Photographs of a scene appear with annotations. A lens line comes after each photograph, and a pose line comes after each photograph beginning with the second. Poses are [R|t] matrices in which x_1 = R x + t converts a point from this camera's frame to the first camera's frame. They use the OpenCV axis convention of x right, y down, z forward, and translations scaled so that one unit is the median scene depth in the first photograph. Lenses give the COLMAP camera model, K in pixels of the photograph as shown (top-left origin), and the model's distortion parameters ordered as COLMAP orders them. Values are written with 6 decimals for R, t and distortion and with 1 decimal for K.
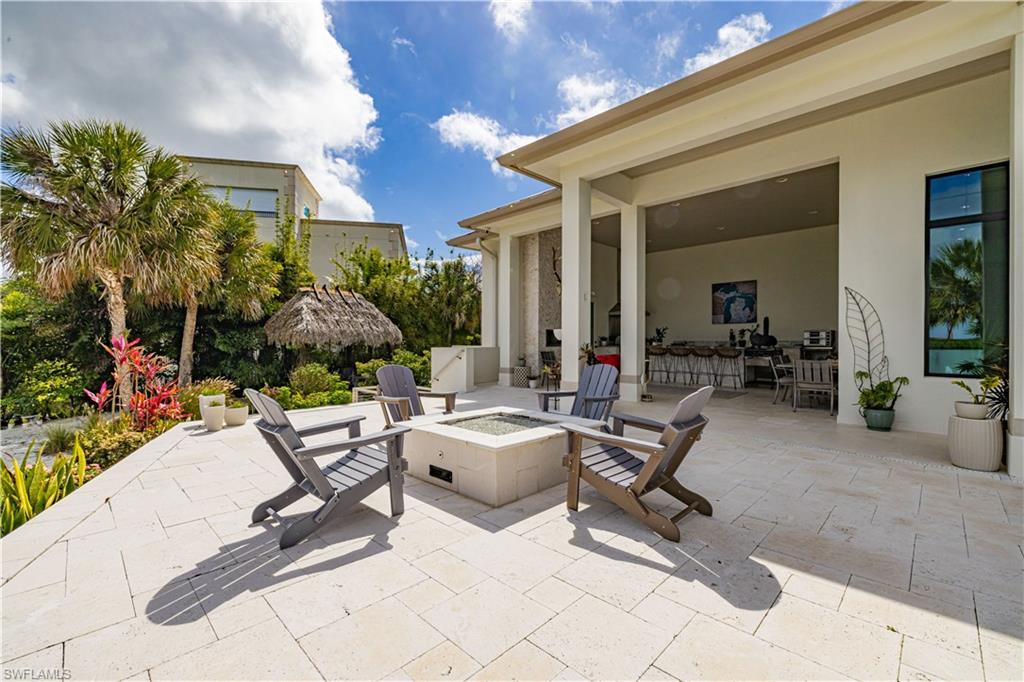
lens RADIAL K [[431.4, 0, 512.5], [0, 431.4, 343.7], [0, 0, 1]] dist [-0.009702, -0.000233]
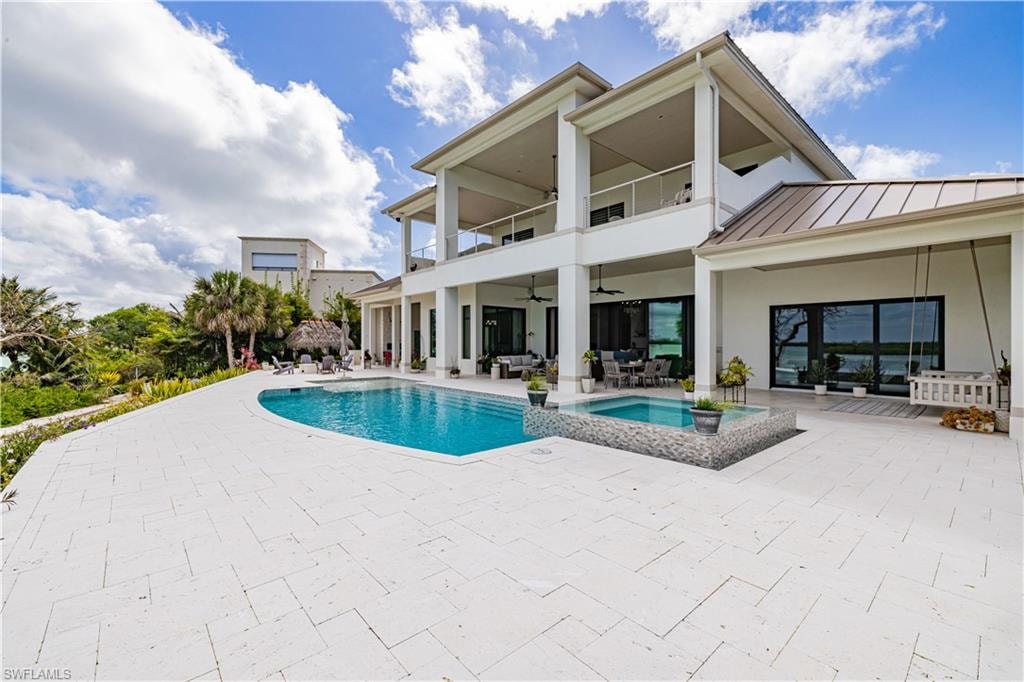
lens RADIAL K [[433.0, 0, 511.5], [0, 433.0, 340.3], [0, 0, 1]] dist [0.000109, -0.001755]
pose [[0.998009, -0.002058, -0.063043, 0.706808], [0.001463, 0.999954, -0.009481, -0.017199], [0.063060, 0.009370, 0.997966, -1.113130]]
